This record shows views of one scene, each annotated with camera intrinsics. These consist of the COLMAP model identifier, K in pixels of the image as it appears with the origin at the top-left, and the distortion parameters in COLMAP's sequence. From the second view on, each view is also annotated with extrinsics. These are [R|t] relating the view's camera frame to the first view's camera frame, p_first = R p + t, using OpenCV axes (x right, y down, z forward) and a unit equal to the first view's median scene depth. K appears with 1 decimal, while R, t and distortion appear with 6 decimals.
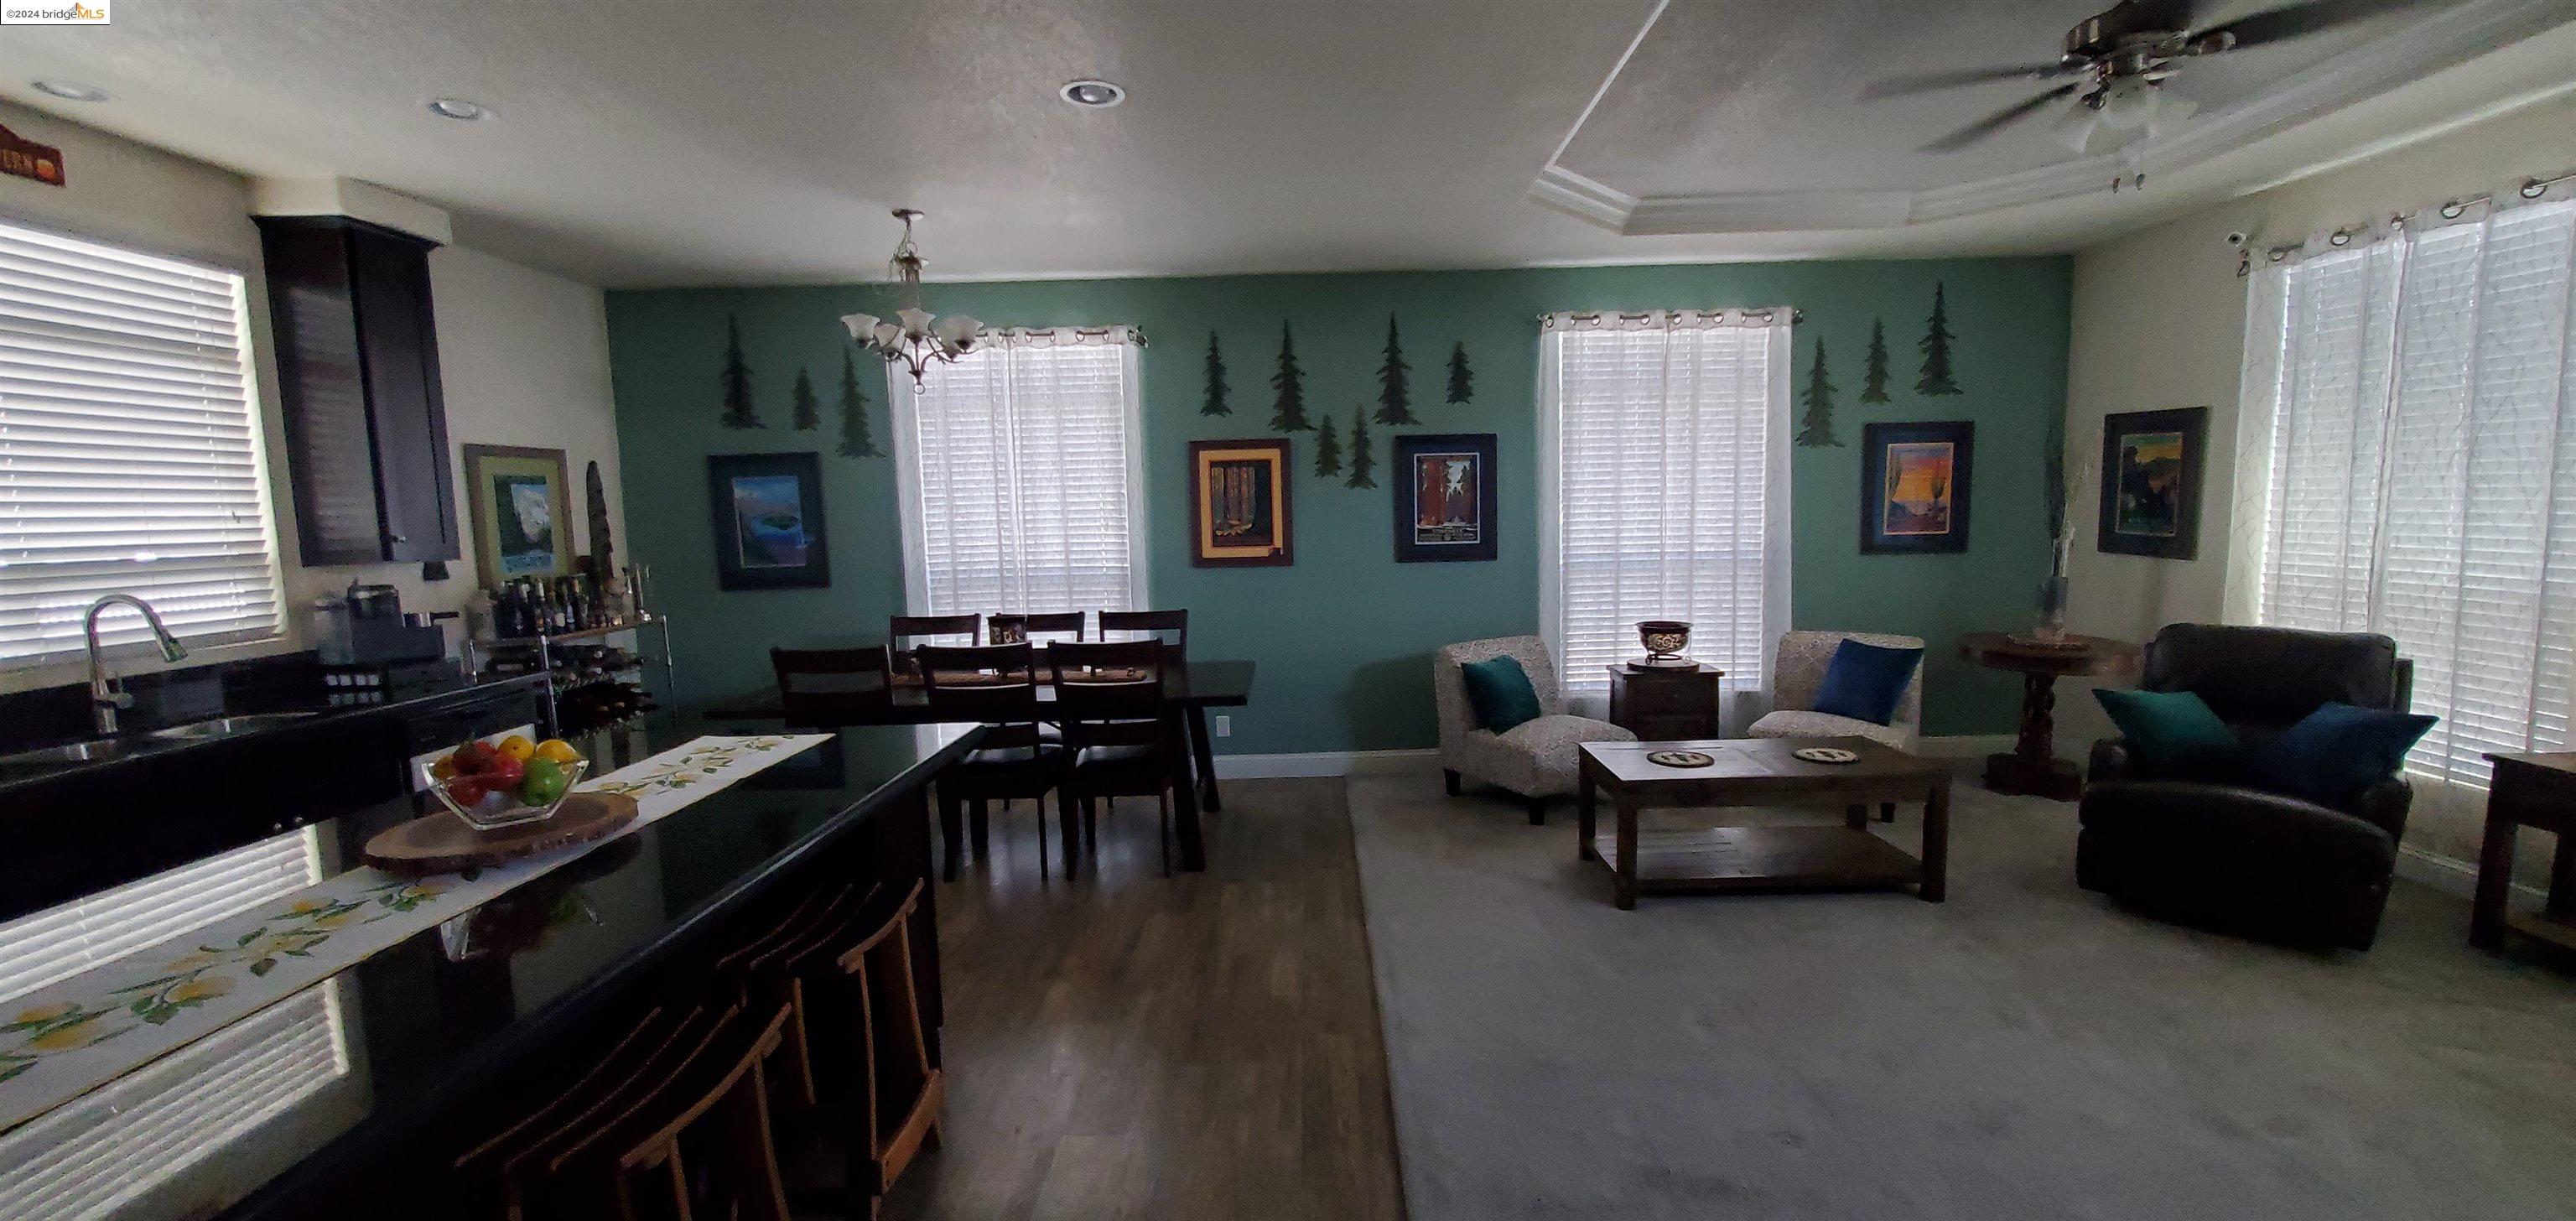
lens RADIAL K [[1016.8, 0, 1288.4], [0, 1016.8, 622.7], [0, 0, 1]] dist [-0.004143, -0.002244]
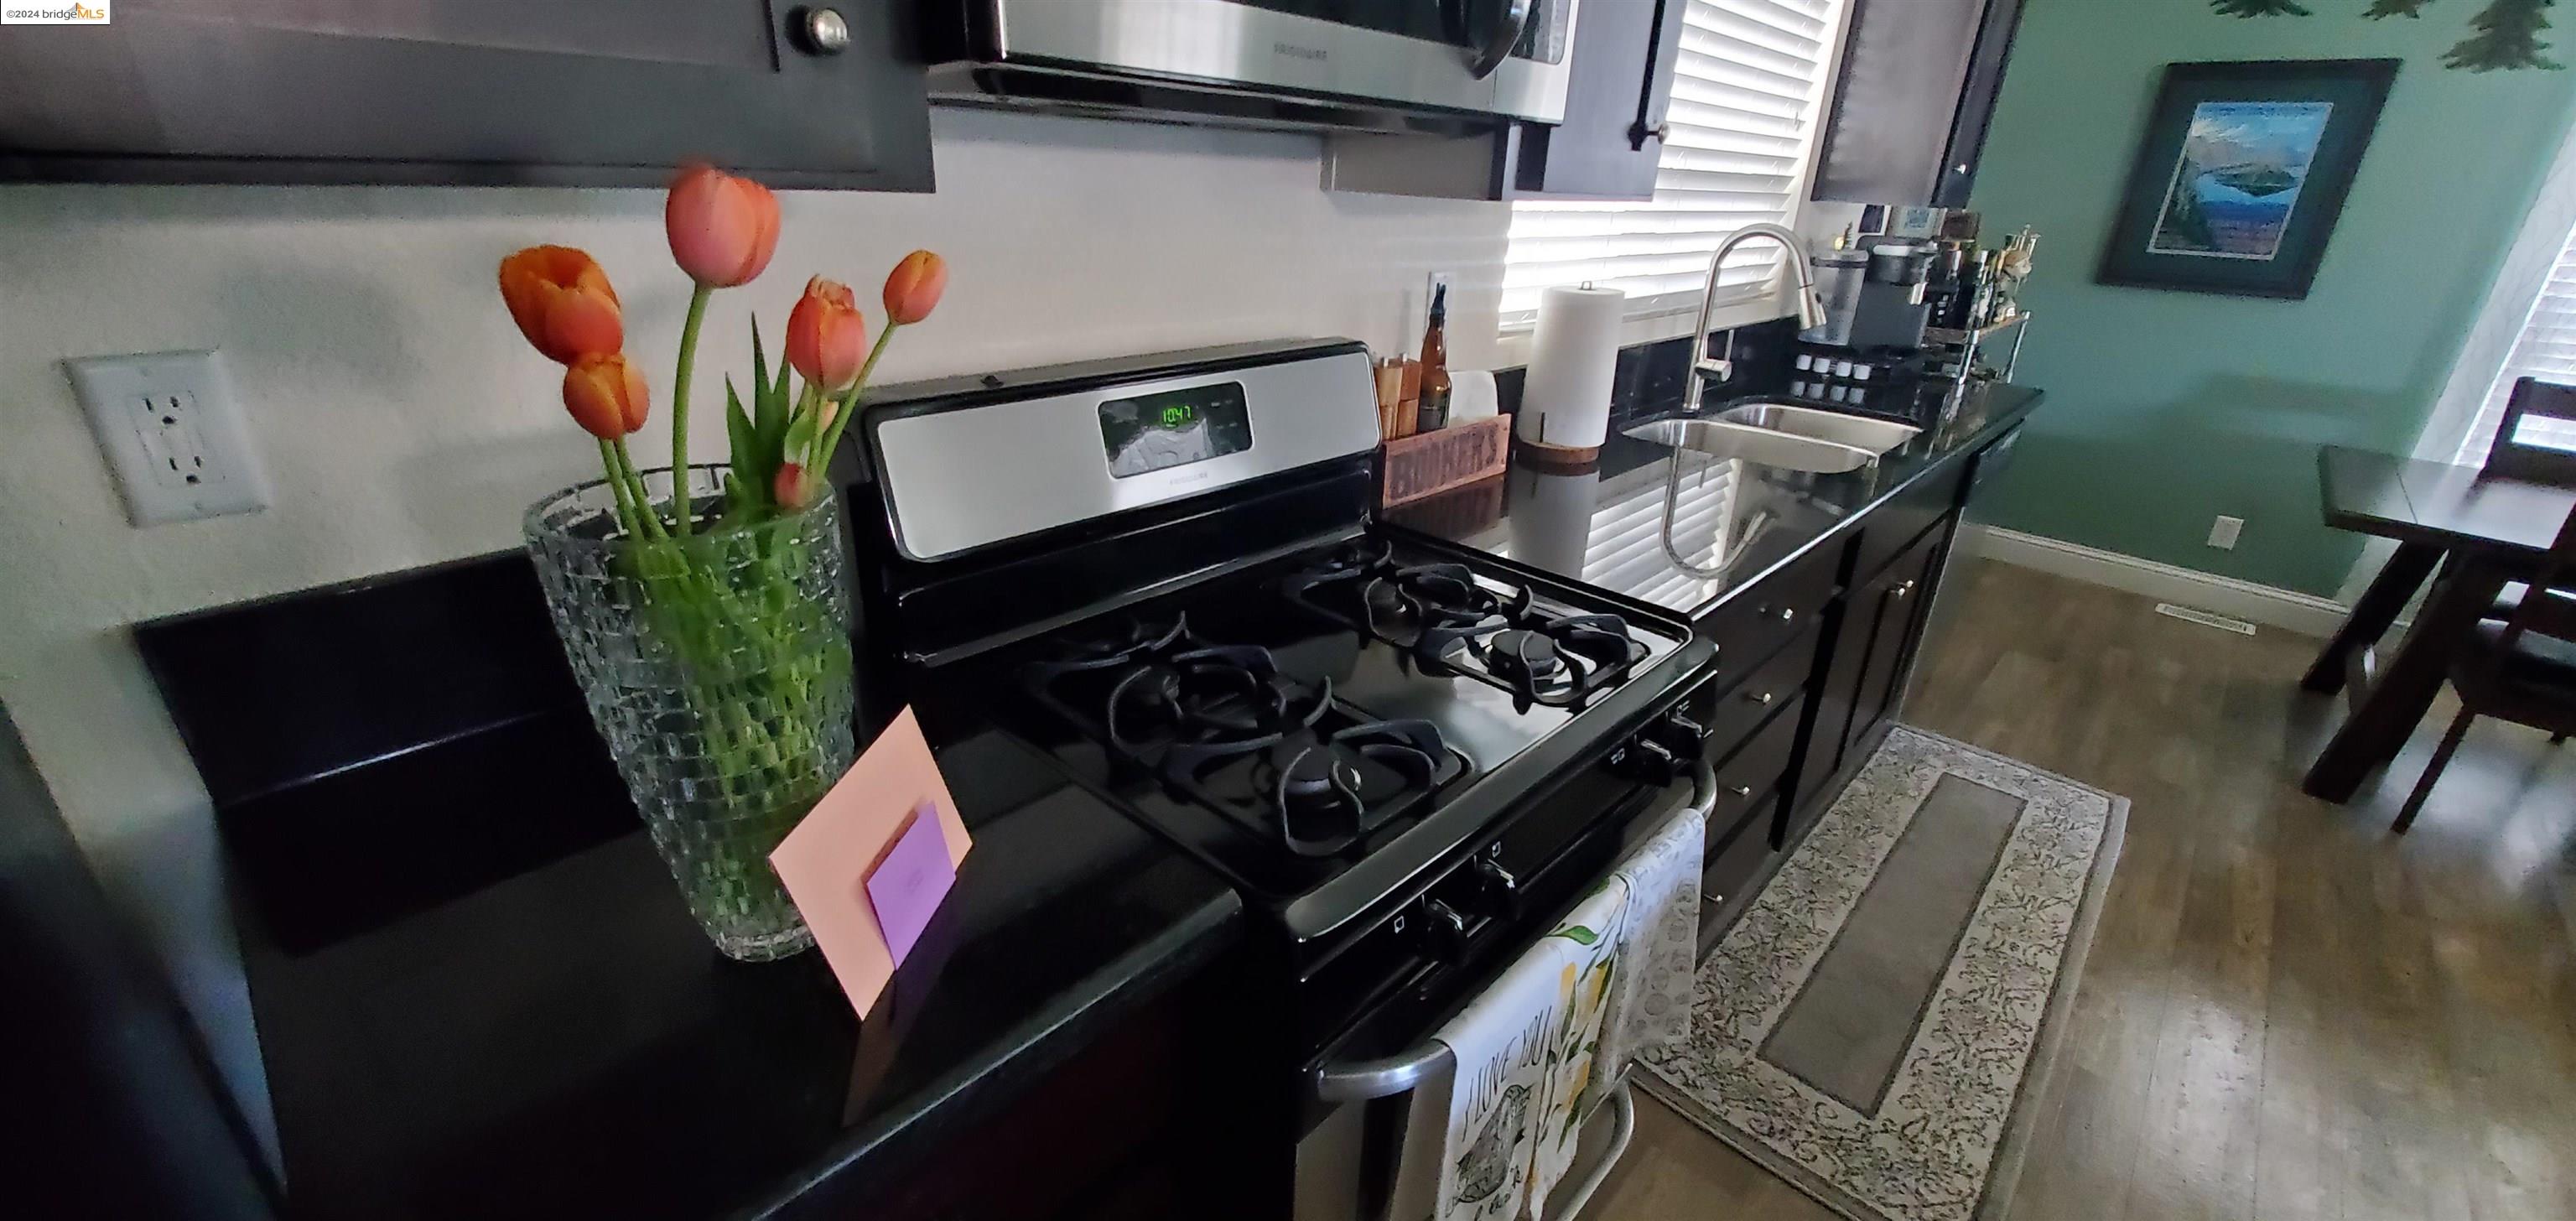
lens RADIAL K [[1016.8, 0, 1280.3], [0, 1016.8, 600.2], [0, 0, 1]] dist [-0.004143, -0.002244]
pose [[0.739495, 0.319546, -0.592484, -0.728303], [-0.137742, 0.933357, 0.331469, 0.025257], [0.658919, -0.163510, 0.734228, 0.161732]]
